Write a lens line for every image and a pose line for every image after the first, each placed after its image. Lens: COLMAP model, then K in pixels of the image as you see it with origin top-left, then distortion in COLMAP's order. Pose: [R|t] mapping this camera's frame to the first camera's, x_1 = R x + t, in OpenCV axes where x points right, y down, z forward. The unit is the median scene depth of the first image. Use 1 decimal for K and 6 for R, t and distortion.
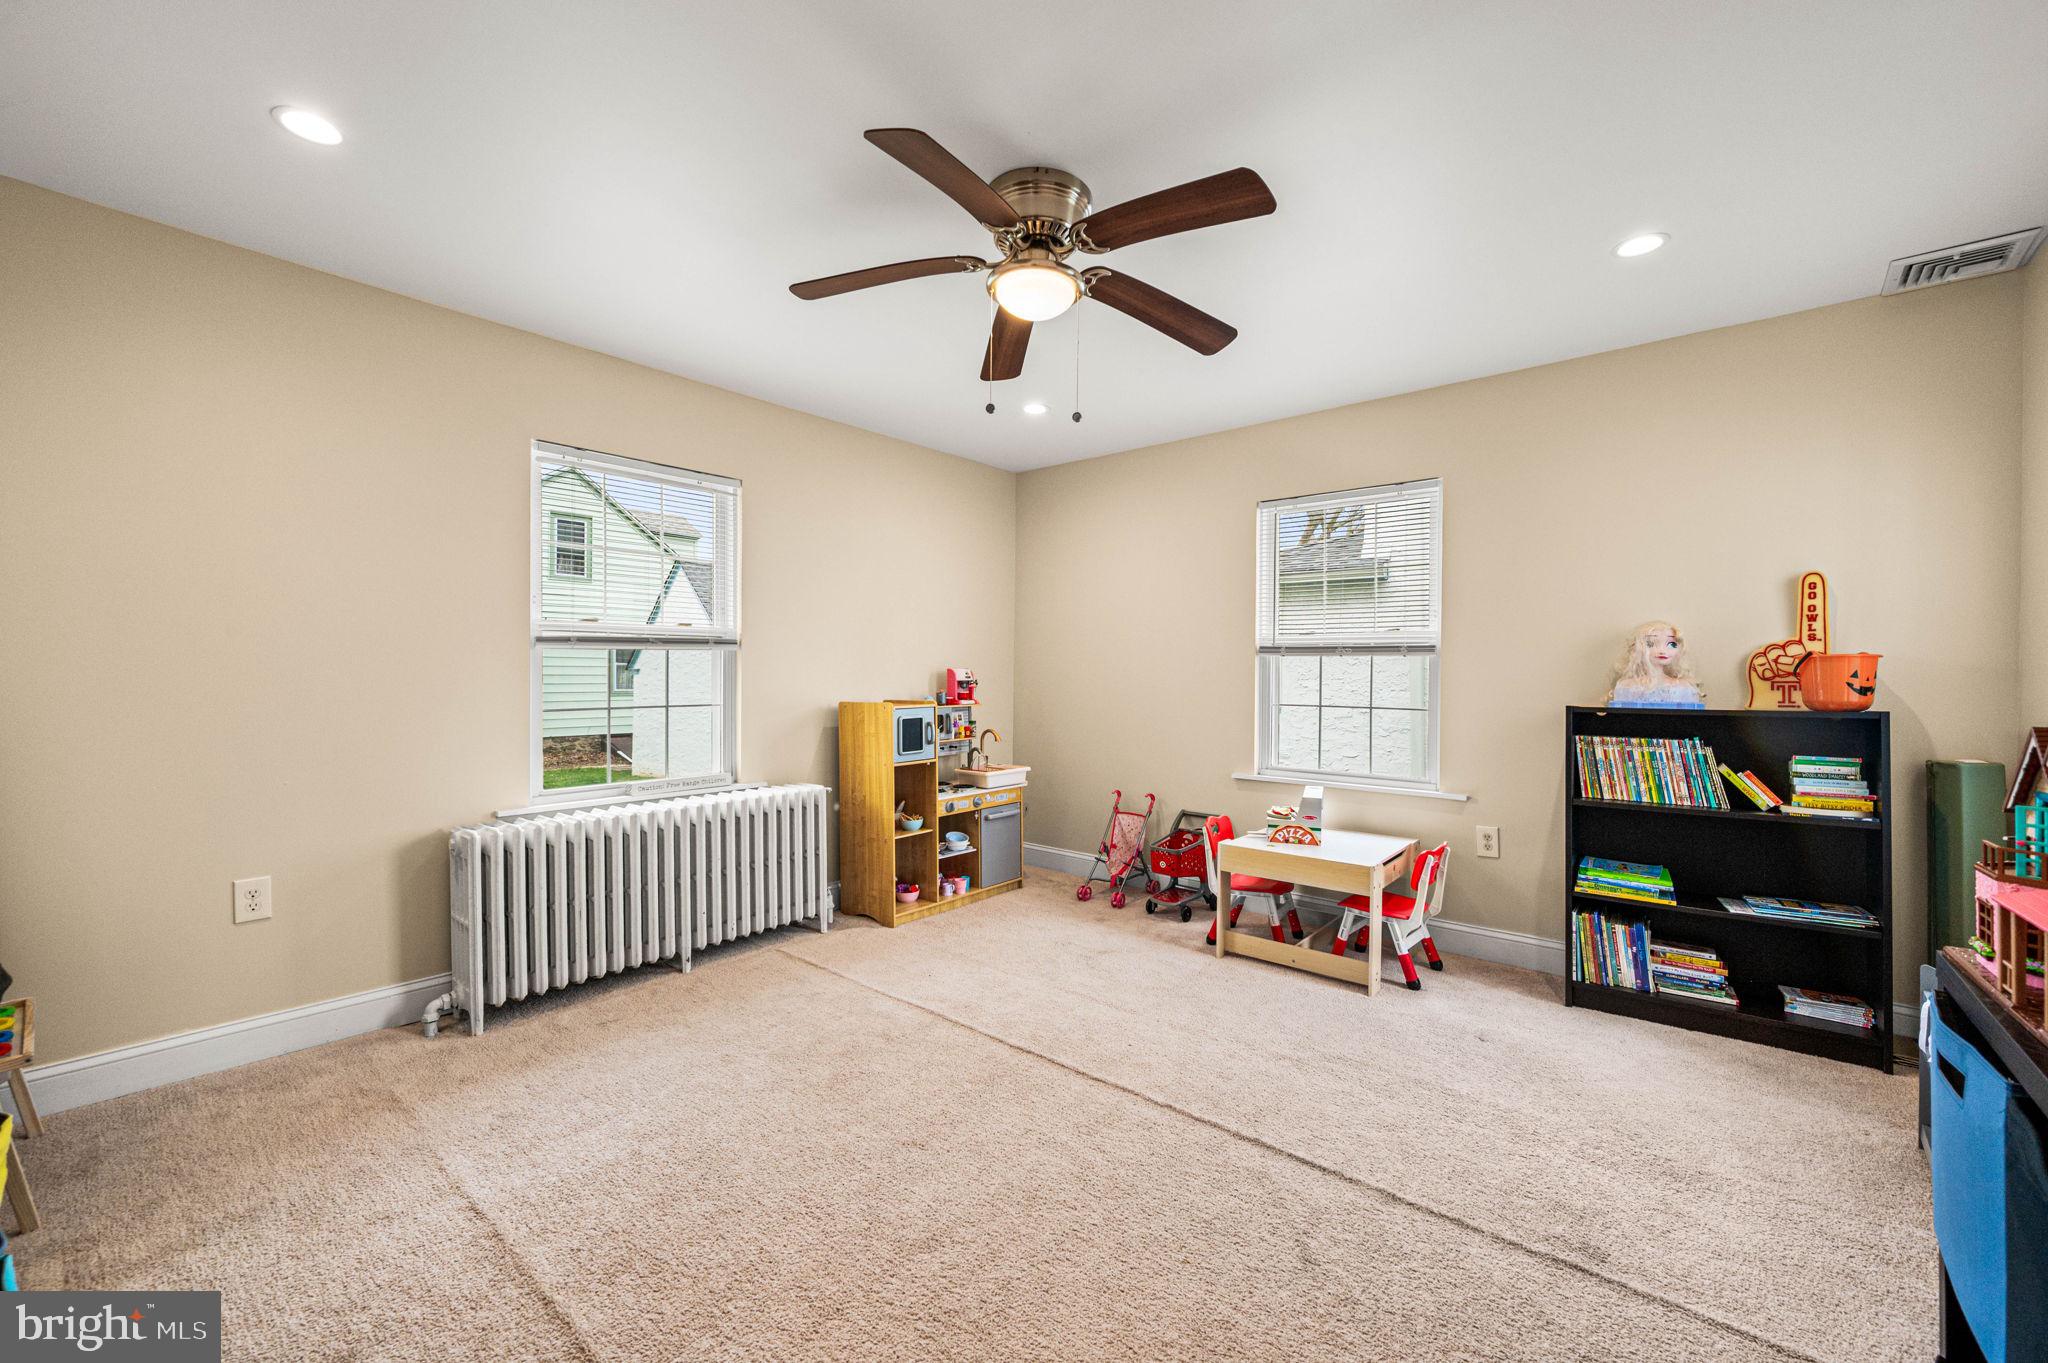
lens RADIAL K [[822.9, 0, 1022.9], [0, 822.9, 684.6], [0, 0, 1]] dist [-0.000309, -0.000664]
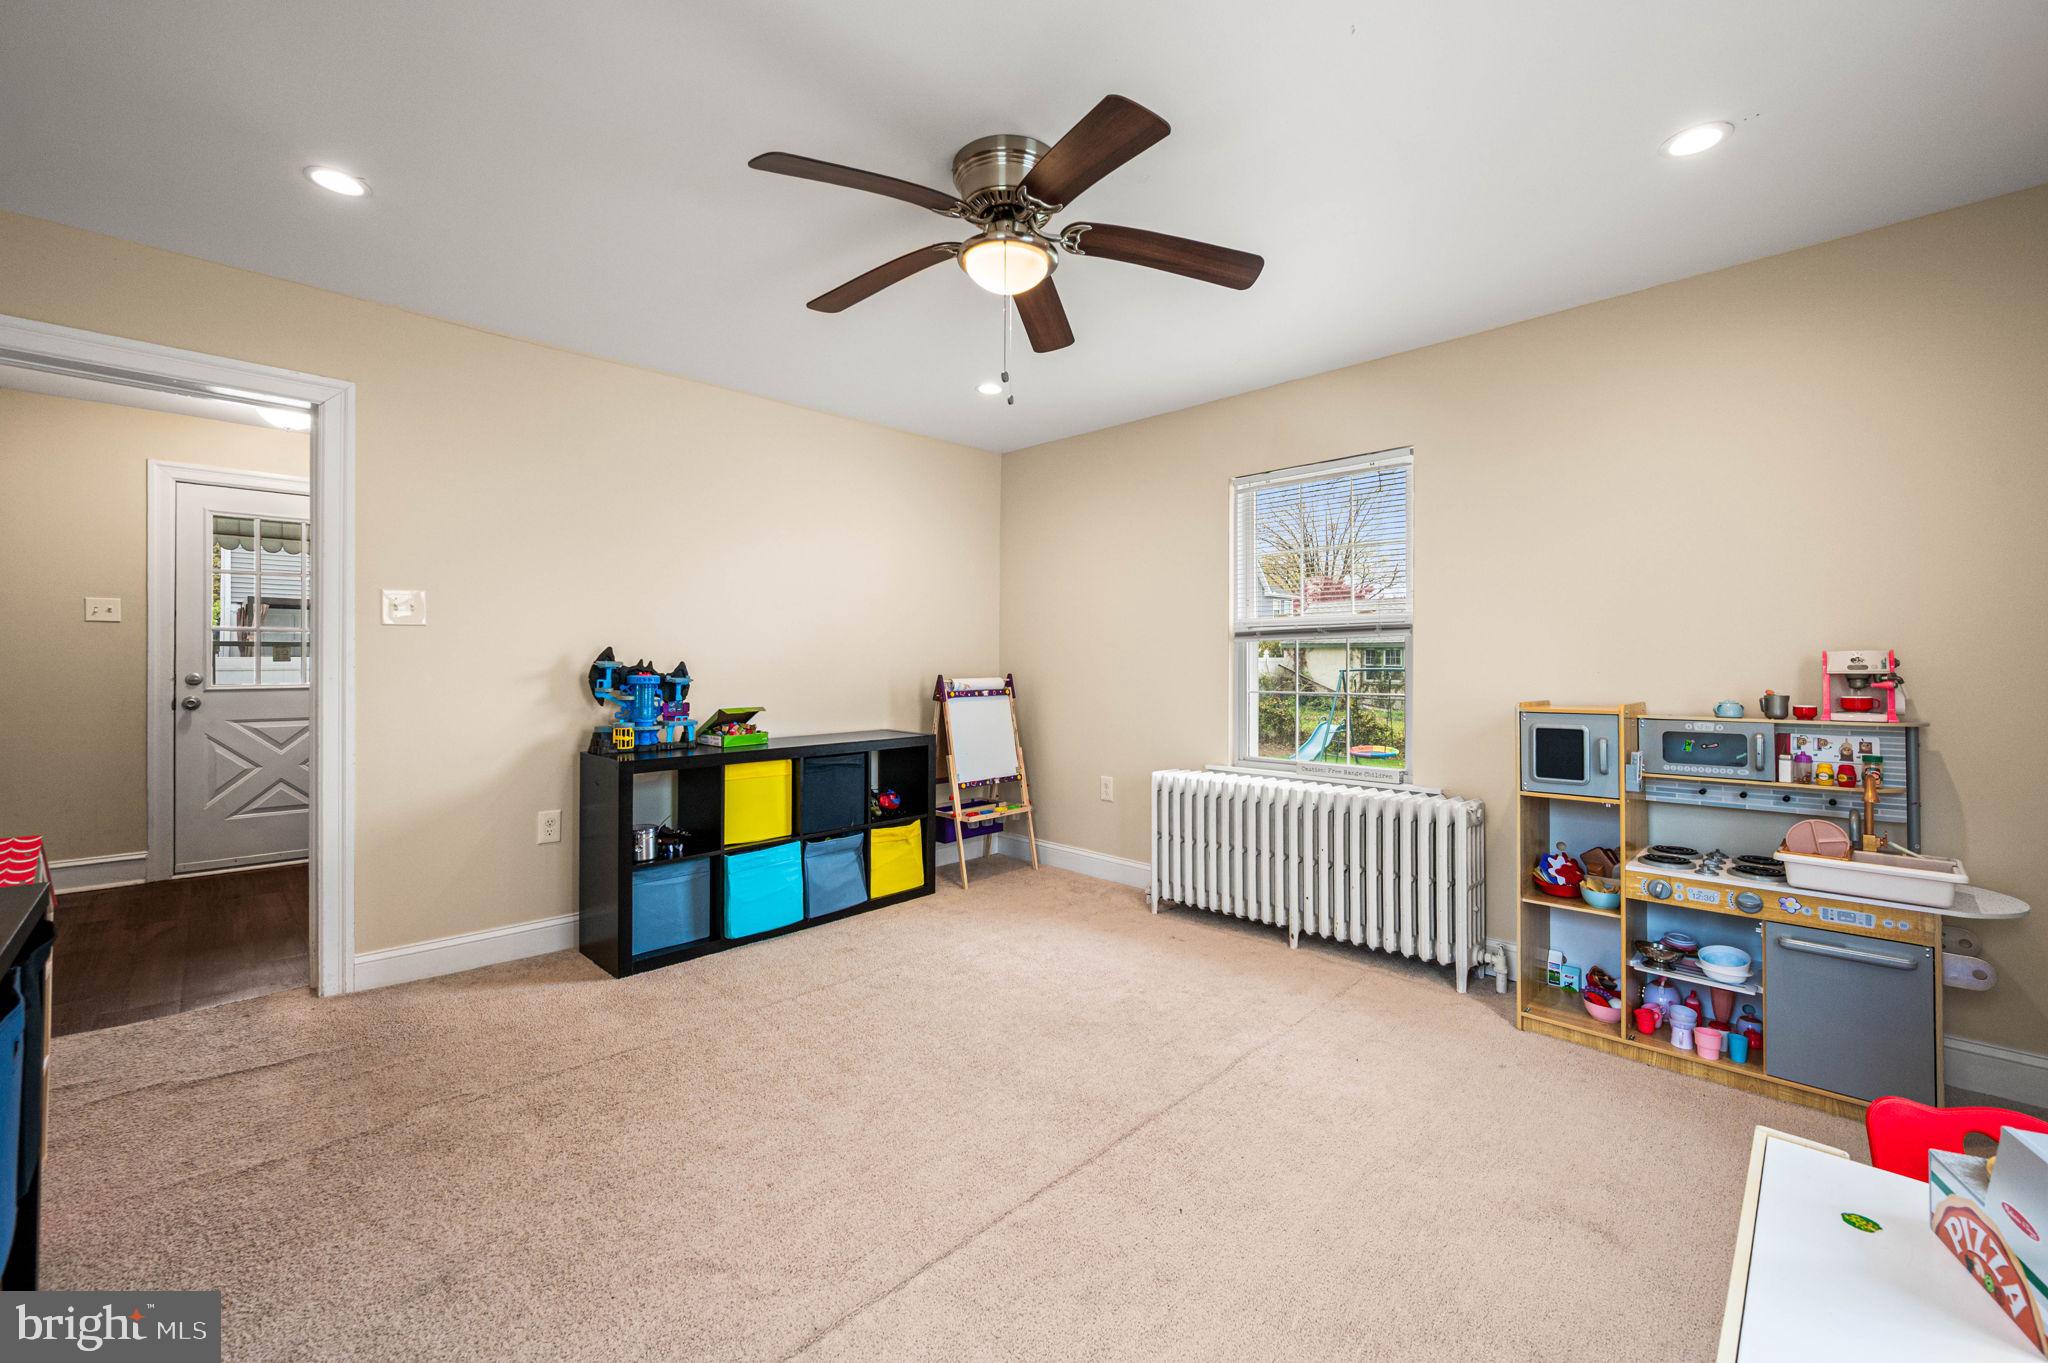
lens RADIAL K [[822.9, 0, 1023.1], [0, 822.9, 661.9], [0, 0, 1]] dist [-0.000309, -0.000664]
pose [[-0.097927, -0.005462, -0.995179, 0.670876], [-0.014526, 0.999886, -0.004059, -0.003395], [0.995088, 0.014058, -0.097995, 0.768577]]
